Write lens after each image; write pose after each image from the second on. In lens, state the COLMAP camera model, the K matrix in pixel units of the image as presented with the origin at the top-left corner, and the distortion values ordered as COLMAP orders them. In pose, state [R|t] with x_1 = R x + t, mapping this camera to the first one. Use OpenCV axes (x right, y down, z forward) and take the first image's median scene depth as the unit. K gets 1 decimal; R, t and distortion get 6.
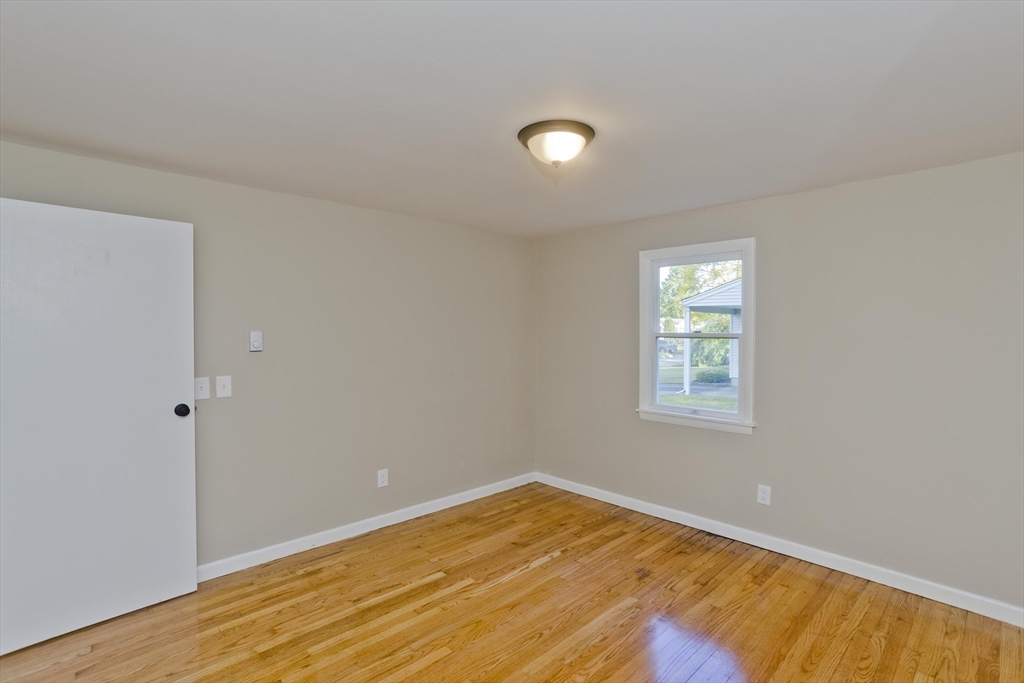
lens RADIAL K [[495.6, 0, 511.7], [0, 495.6, 337.3], [0, 0, 1]] dist [-0.041271, 0.024414]
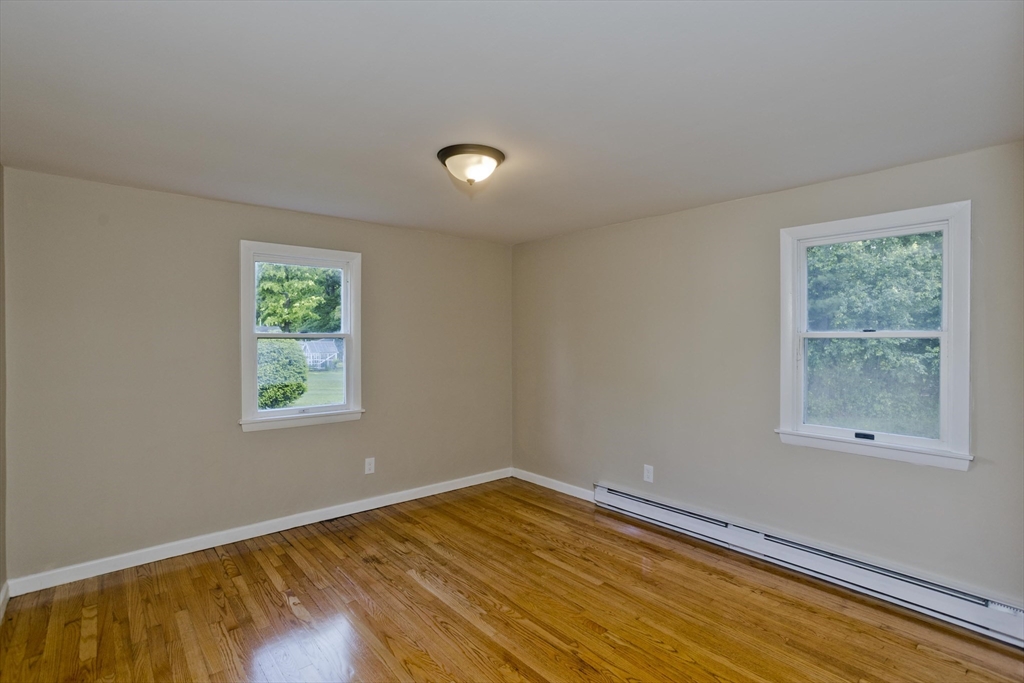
lens RADIAL K [[495.6, 0, 514.4], [0, 495.6, 342.8], [0, 0, 1]] dist [-0.041271, 0.024414]
pose [[0.059602, -0.016682, 0.998083, -0.767813], [0.019480, 0.999689, 0.015546, 0.001127], [-0.998032, 0.018516, 0.059908, 0.622160]]
